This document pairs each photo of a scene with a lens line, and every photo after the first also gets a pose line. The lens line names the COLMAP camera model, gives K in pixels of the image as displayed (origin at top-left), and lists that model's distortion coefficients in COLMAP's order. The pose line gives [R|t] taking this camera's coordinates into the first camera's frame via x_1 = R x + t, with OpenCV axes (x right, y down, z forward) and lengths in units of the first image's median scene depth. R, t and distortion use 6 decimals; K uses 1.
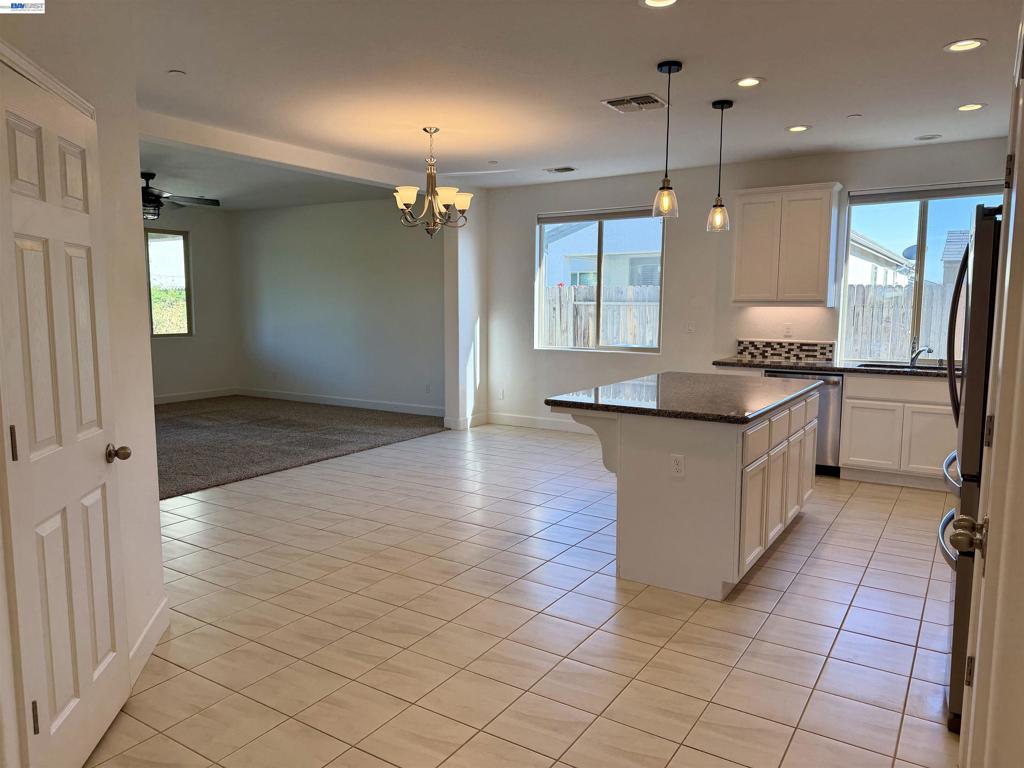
lens RADIAL K [[716.2, 0, 512.0], [0, 716.2, 384.0], [0, 0, 1]] dist [0.127922, -0.202120]
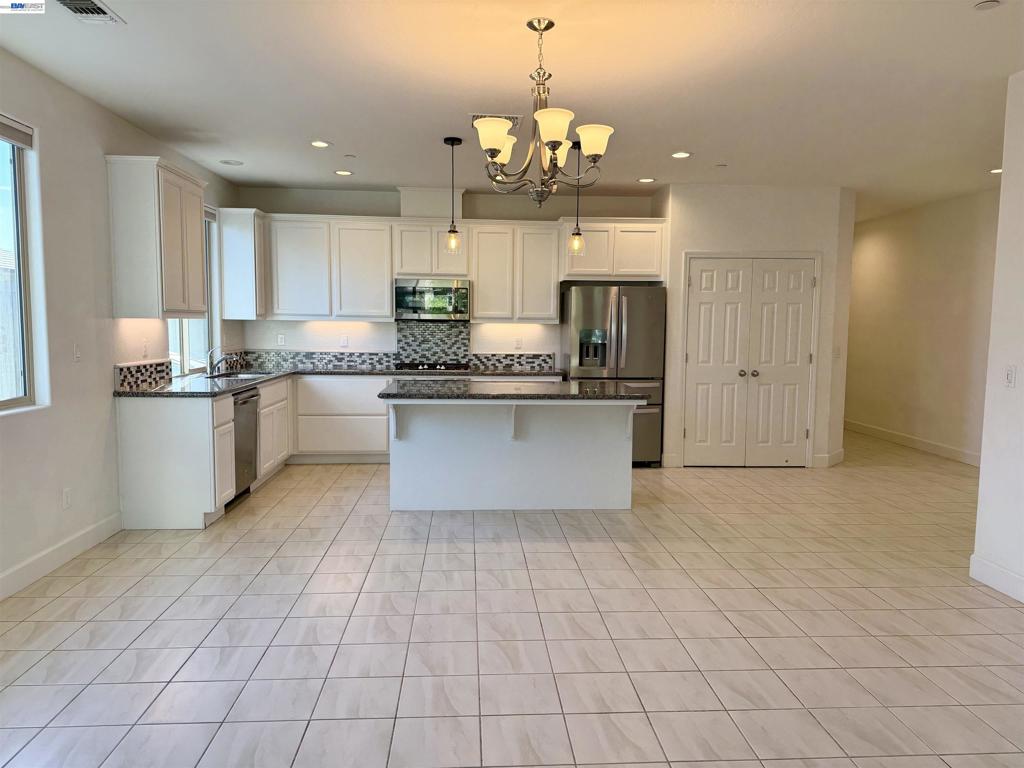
lens RADIAL K [[716.2, 0, 512.0], [0, 716.2, 384.0], [0, 0, 1]] dist [0.127922, -0.202120]
pose [[-0.596634, -0.076360, 0.798872, -0.489824], [0.081375, 0.984575, 0.154886, -0.126836], [-0.798377, 0.157419, -0.581217, 1.154216]]
